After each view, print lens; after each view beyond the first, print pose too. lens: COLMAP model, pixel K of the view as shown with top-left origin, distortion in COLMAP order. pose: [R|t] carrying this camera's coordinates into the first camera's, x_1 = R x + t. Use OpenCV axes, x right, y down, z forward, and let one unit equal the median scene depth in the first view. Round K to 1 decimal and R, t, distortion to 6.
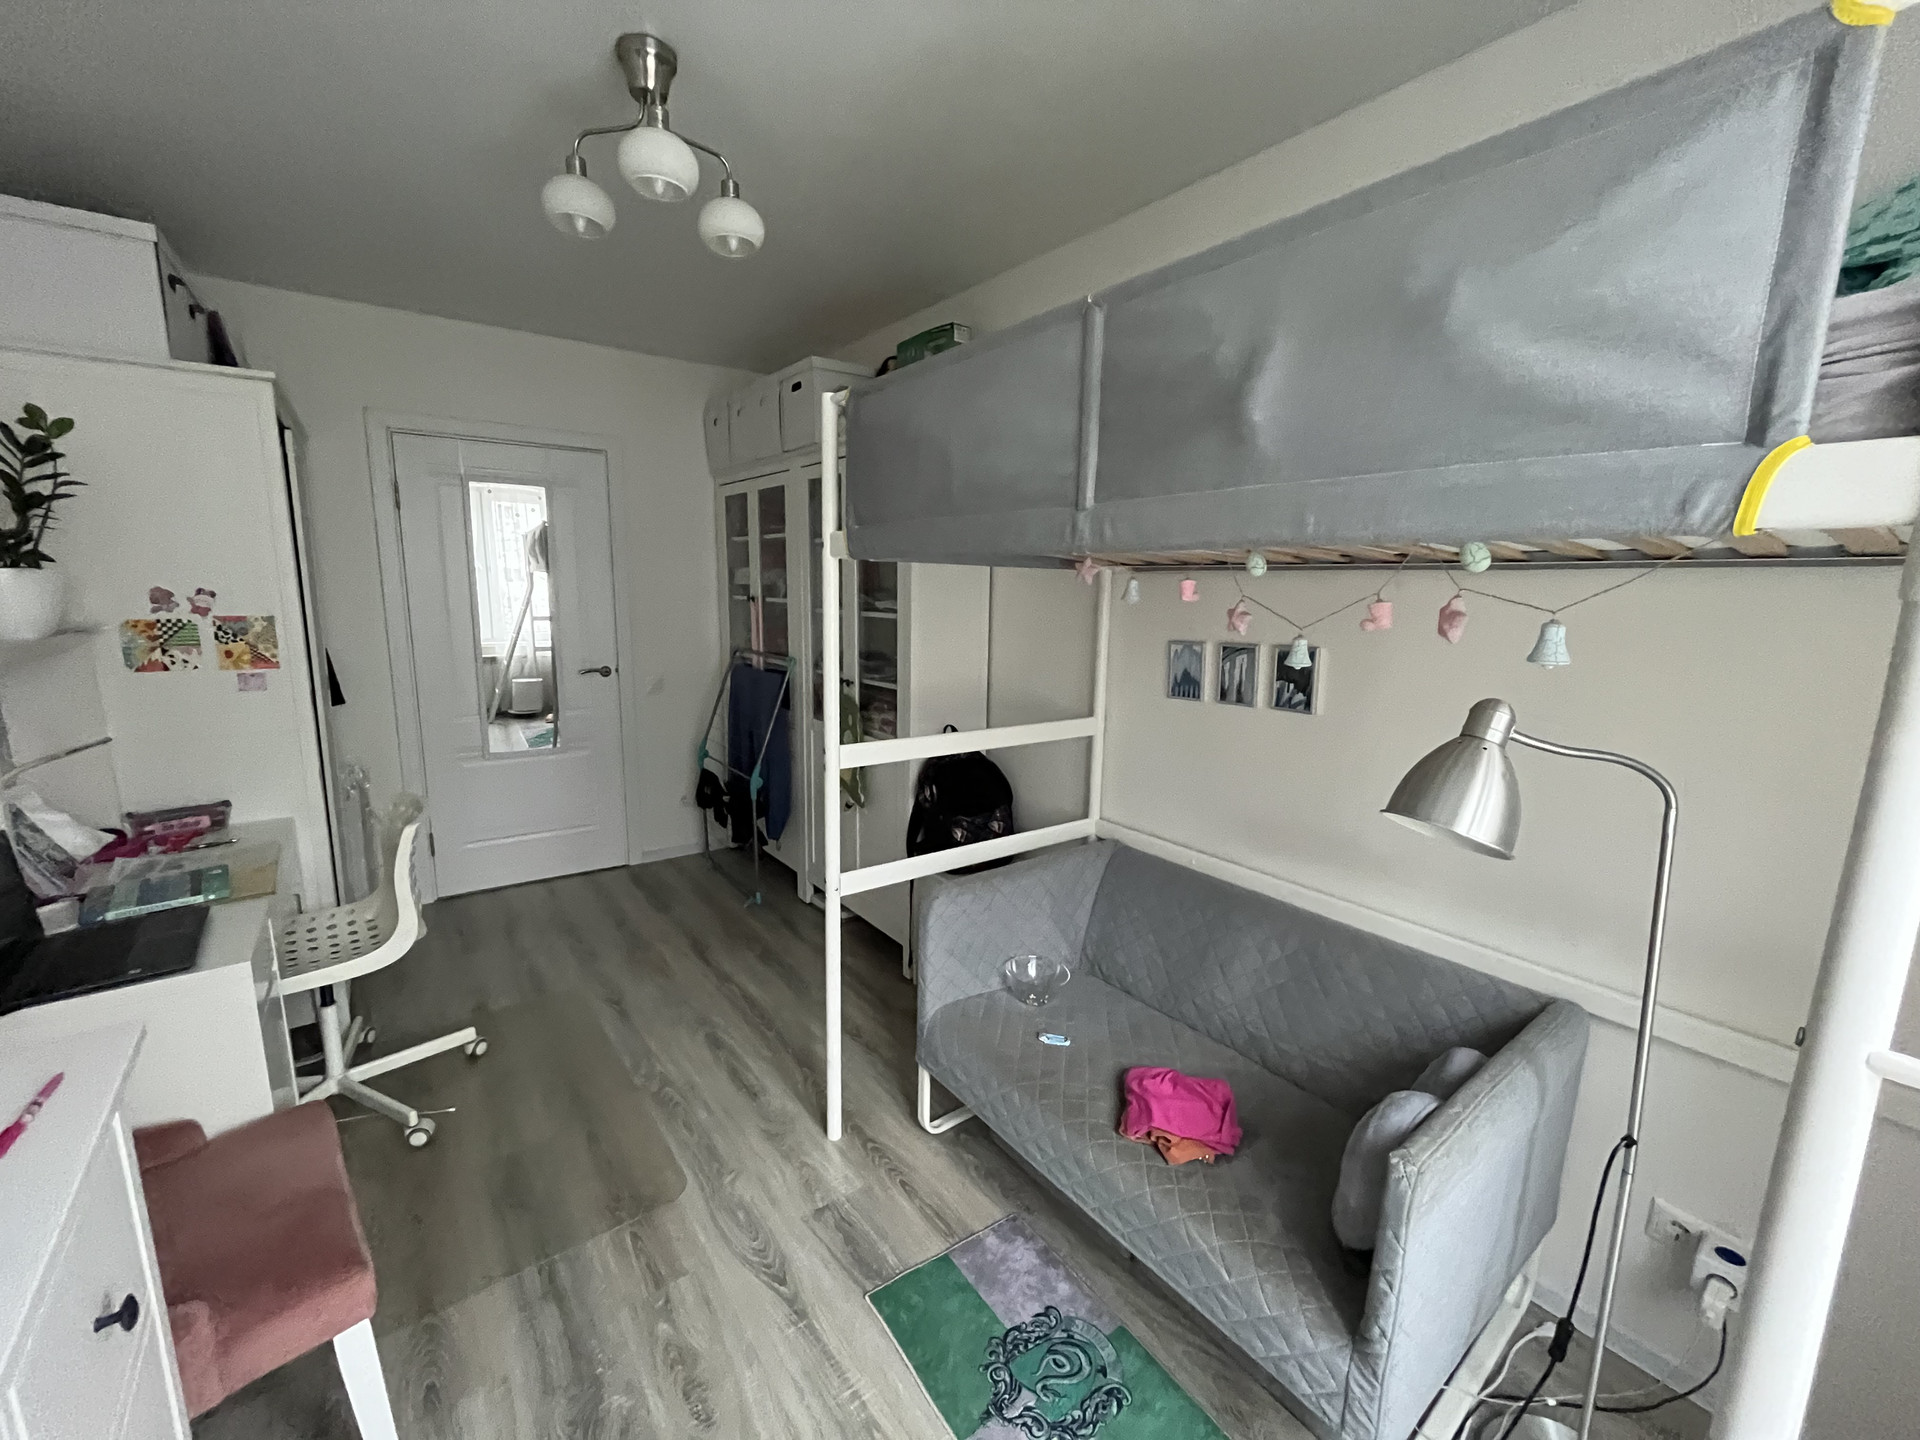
lens RADIAL K [[772.8, 0, 957.5], [0, 772.8, 718.3], [0, 0, 1]] dist [-0.003723, 0.000483]
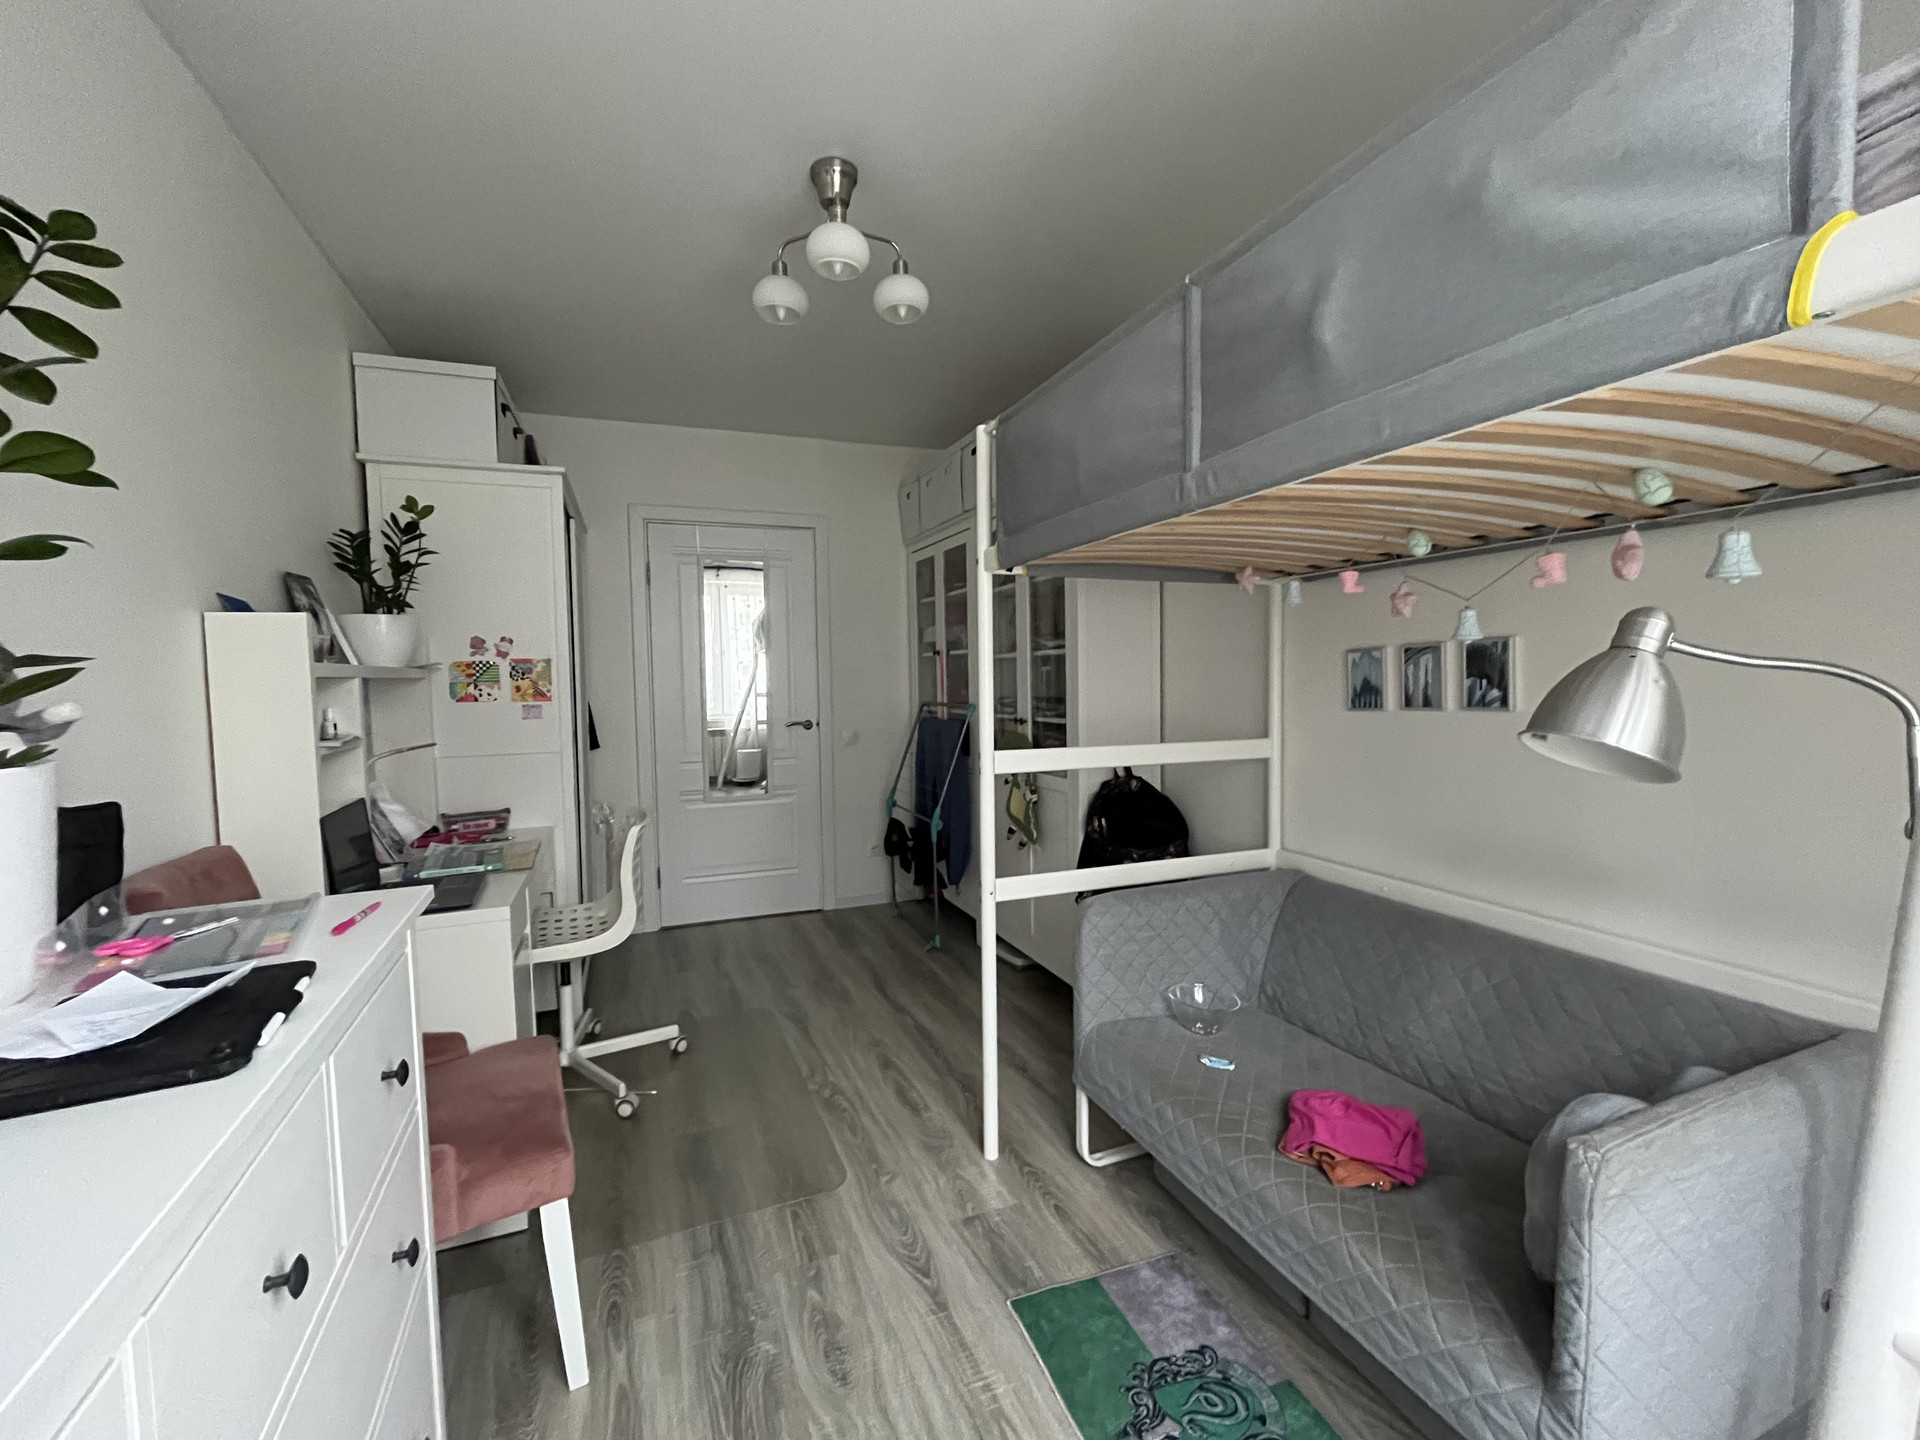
lens RADIAL K [[800.0, 0, 957.6], [0, 800.0, 718.3], [0, 0, 1]] dist [-0.002095, 0.000492]
pose [[0.965758, -0.019469, -0.258713, 0.077014], [-0.011185, 0.993129, -0.116489, 0.114200], [0.259203, 0.115394, 0.958905, -0.051619]]
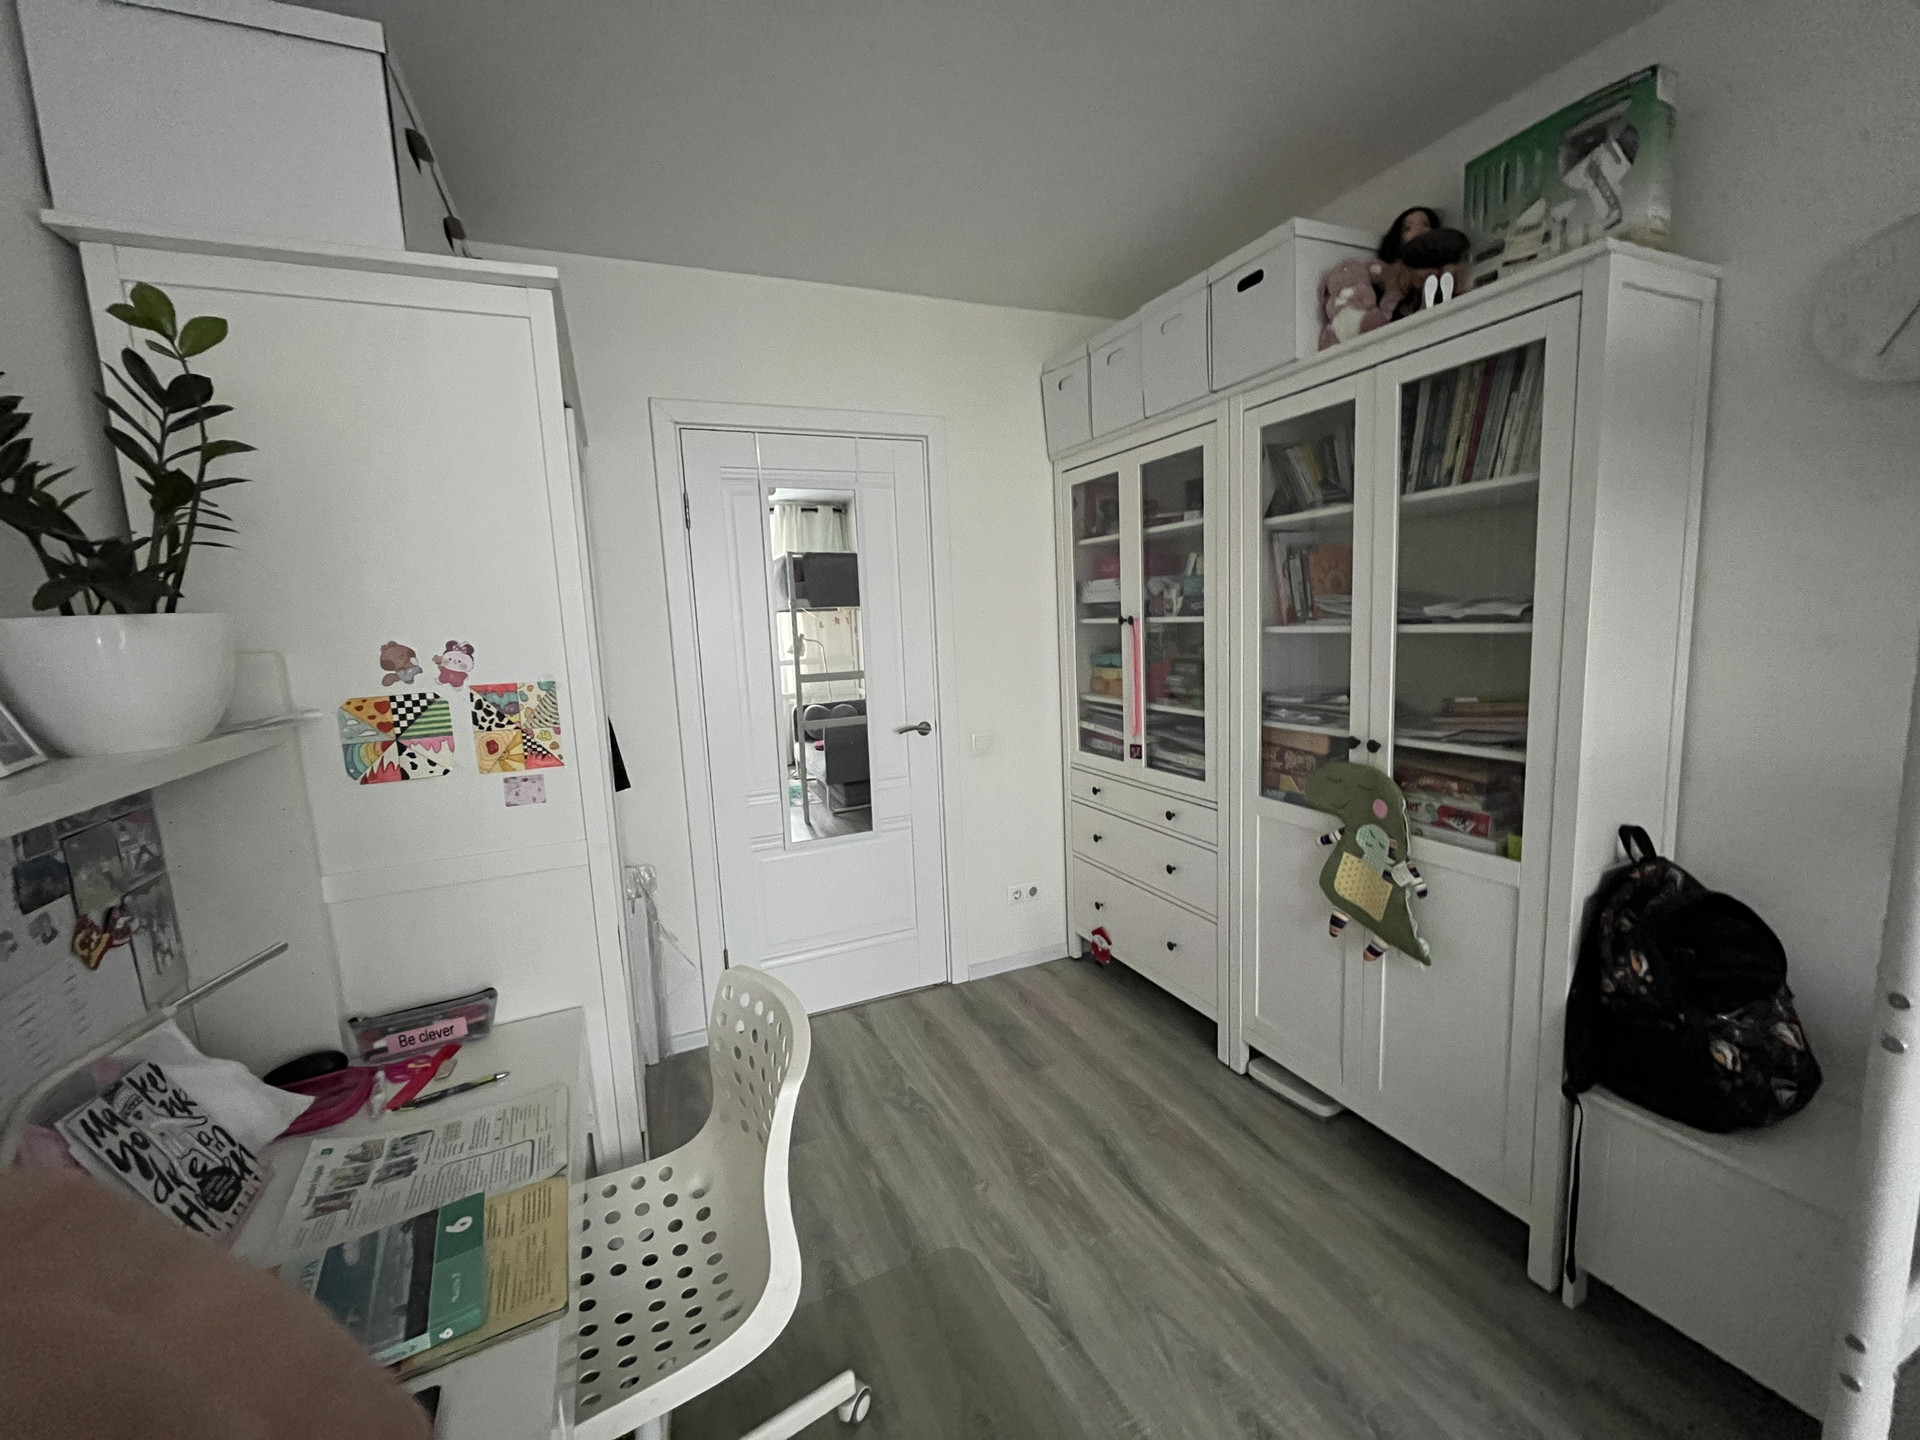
lens RADIAL K [[772.8, 0, 957.5], [0, 772.8, 718.3], [0, 0, 1]] dist [-0.003723, 0.000483]
pose [[0.972590, -0.031765, -0.230347, -0.485675], [0.023502, 0.998981, -0.038528, -0.079691], [0.231336, 0.032058, 0.972346, 0.533444]]
